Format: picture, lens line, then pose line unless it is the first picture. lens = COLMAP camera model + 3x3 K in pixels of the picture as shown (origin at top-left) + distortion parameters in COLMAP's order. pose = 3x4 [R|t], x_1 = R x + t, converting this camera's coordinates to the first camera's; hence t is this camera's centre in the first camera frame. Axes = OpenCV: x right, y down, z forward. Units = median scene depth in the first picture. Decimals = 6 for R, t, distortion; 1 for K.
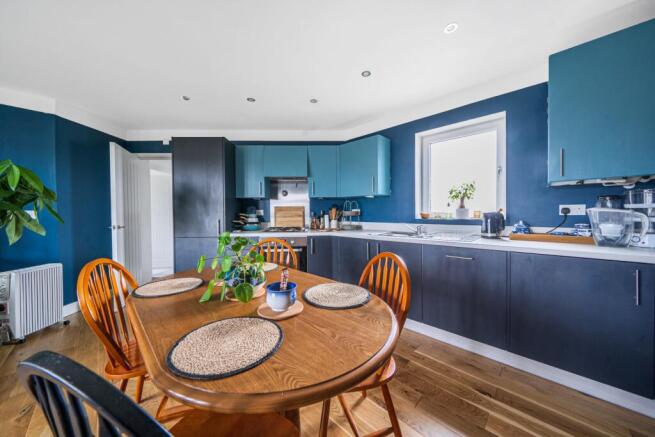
lens RADIAL K [[222.3, 0, 326.8], [0, 222.3, 216.6], [0, 0, 1]] dist [-0.009586, -0.000041]
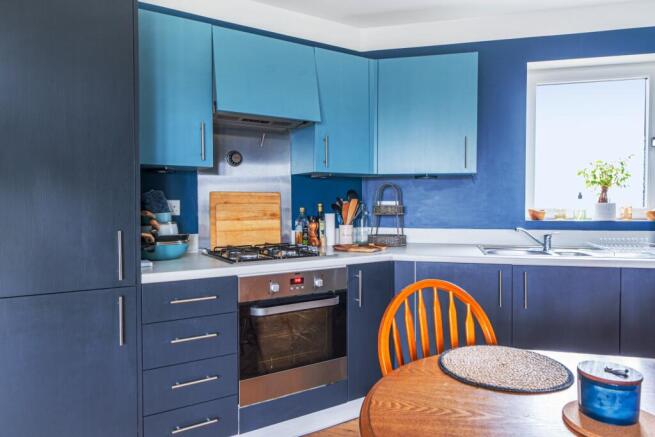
lens RADIAL K [[434.1, 0, 327.5], [0, 434.1, 218.5], [0, 0, 1]] dist [-0.002497, -0.000863]
pose [[0.862947, -0.010739, 0.505180, -0.517542], [0.003882, 0.999886, 0.014624, -0.011758], [-0.505279, -0.010658, 0.862890, 0.311974]]
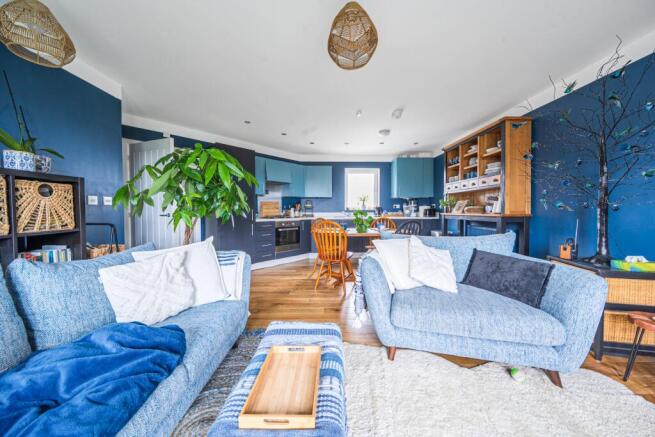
lens RADIAL K [[222.3, 0, 326.8], [0, 222.3, 216.6], [0, 0, 1]] dist [-0.009586, -0.000041]
pose [[0.705547, -0.012424, 0.708555, -1.094691], [0.008613, 0.999923, 0.008956, 0.048912], [-0.708611, -0.000216, 0.705599, -0.305036]]
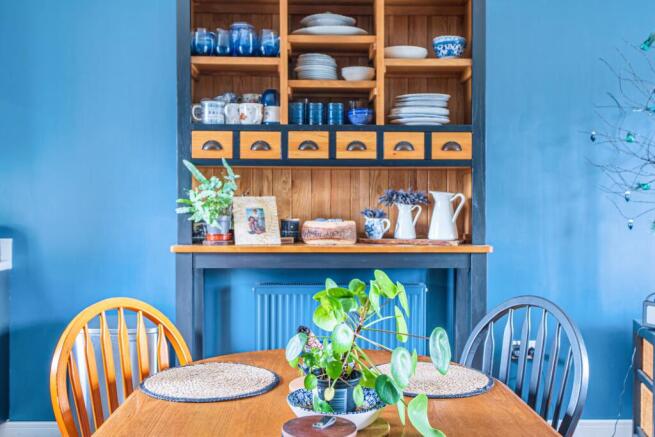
lens RADIAL K [[660.4, 0, 327.5], [0, 660.4, 218.5], [0, 0, 1]] dist [-0.001174, -0.002258]
pose [[-0.712800, -0.002480, 0.701363, -0.442297], [0.016427, 0.999660, 0.020229, -0.011866], [-0.701175, 0.025940, -0.712517, 0.708225]]
